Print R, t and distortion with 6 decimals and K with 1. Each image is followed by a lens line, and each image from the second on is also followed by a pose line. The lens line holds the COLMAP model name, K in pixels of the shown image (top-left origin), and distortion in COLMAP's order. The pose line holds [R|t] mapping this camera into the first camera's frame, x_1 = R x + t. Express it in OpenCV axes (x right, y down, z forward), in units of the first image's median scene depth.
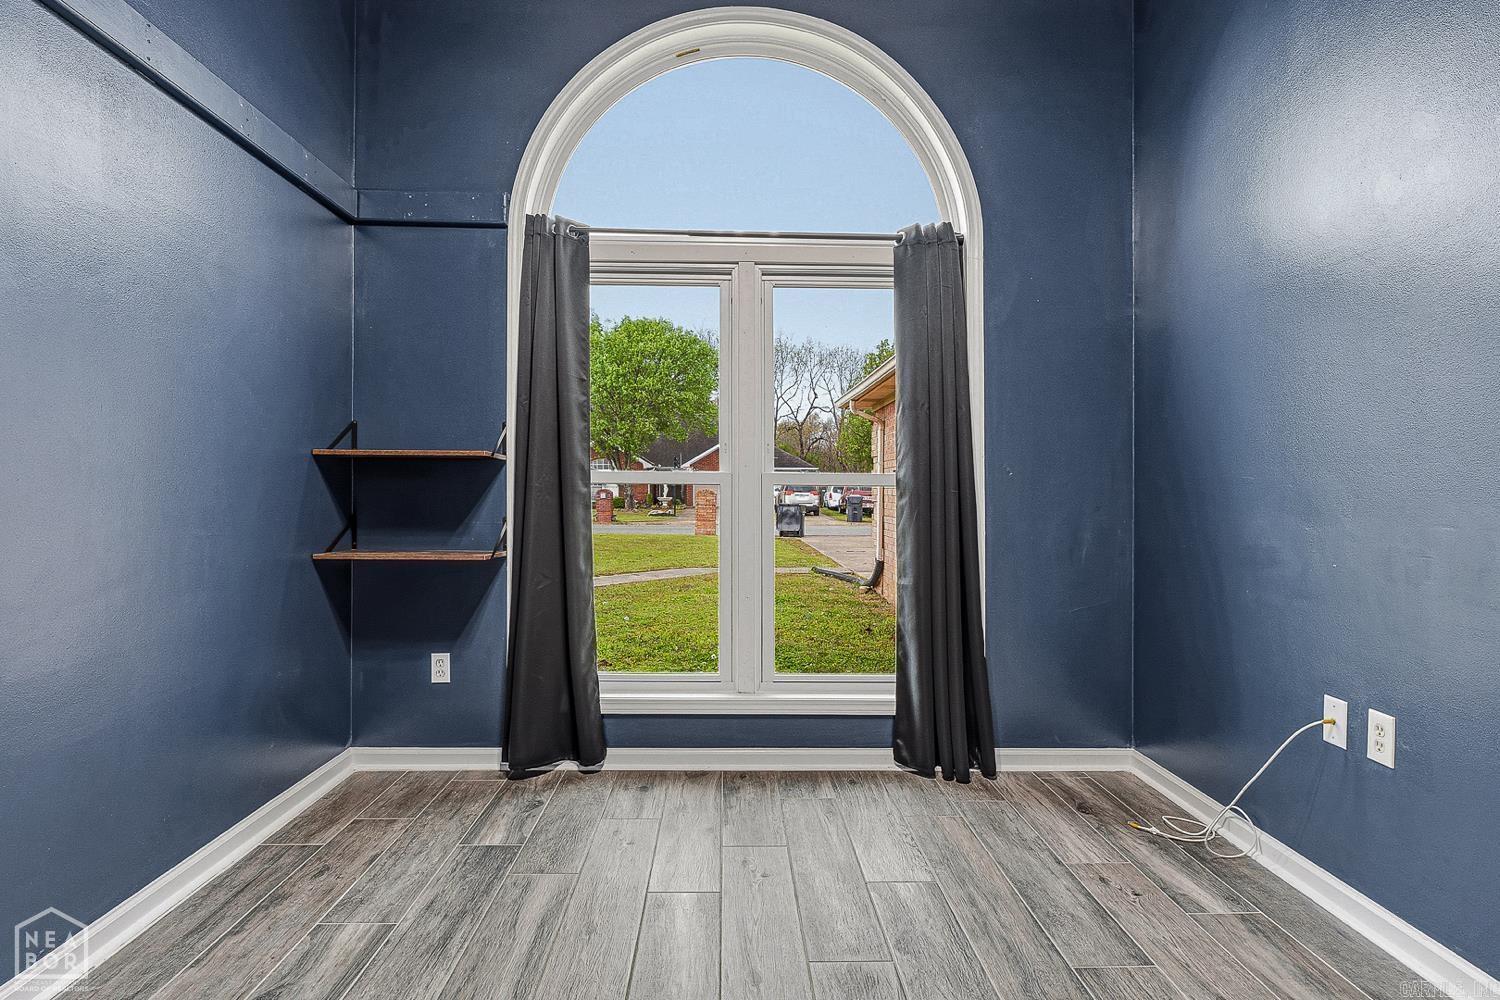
lens RADIAL K [[811.7, 0, 751.2], [0, 811.7, 487.9], [0, 0, 1]] dist [-0.003804, -0.000904]
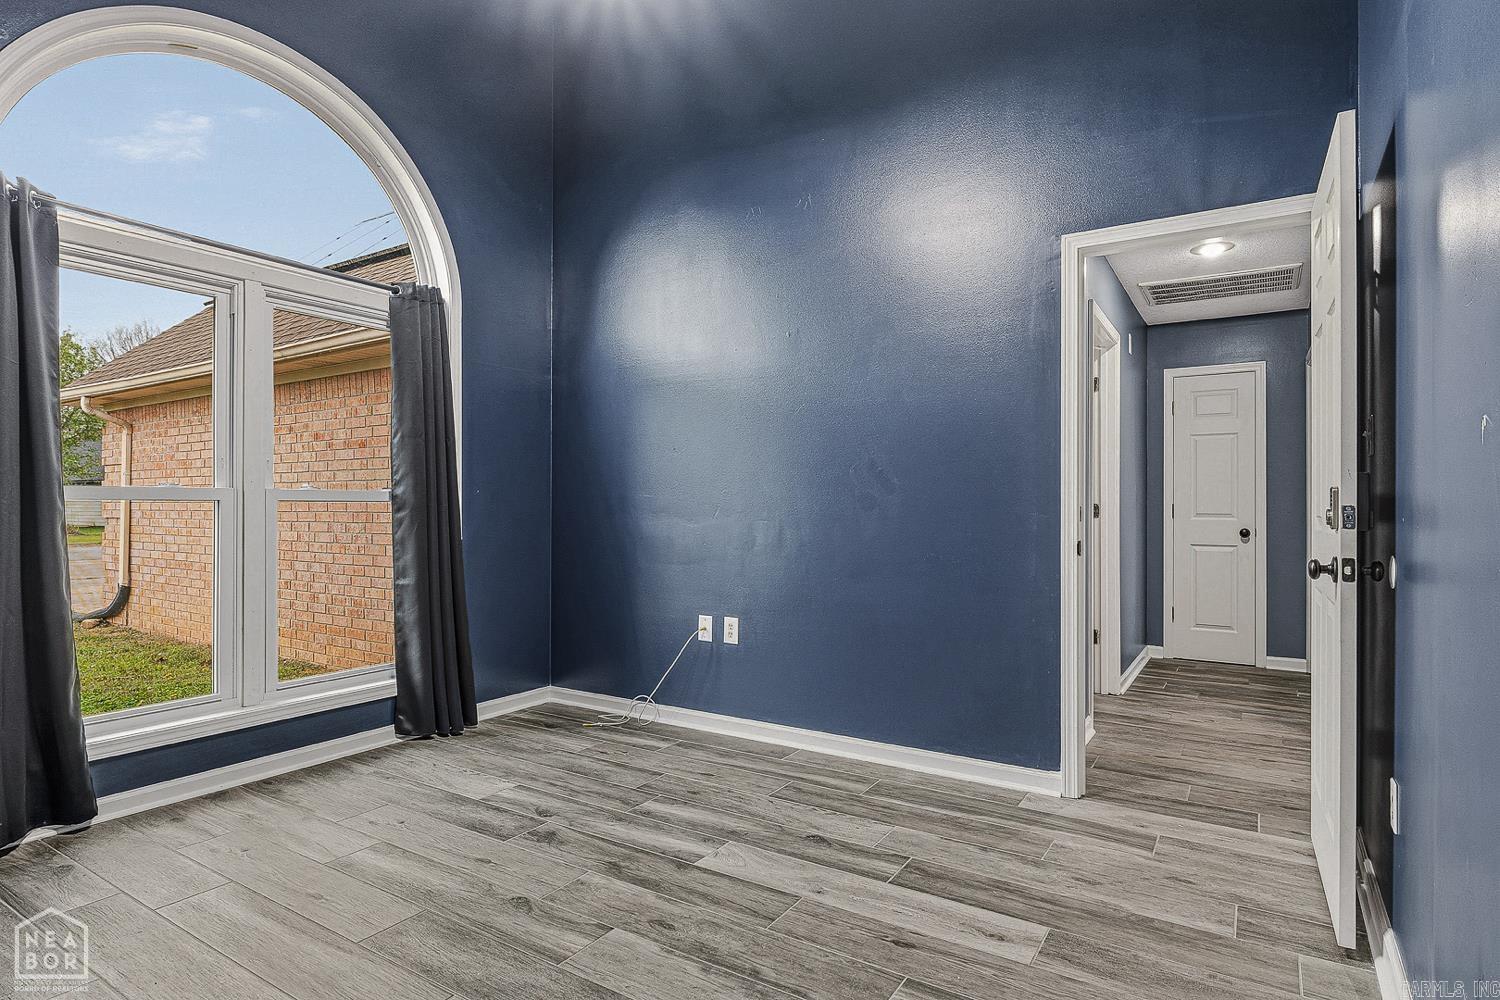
lens RADIAL K [[800.7, 0, 750.0], [0, 800.7, 500.0], [0, 0, 1]] dist [-0.001790, 0.000294]
pose [[0.562849, -0.001458, 0.826558, -0.503377], [0.001145, 0.999999, 0.000984, -0.004980], [-0.826559, 0.000393, 0.562850, -0.080667]]
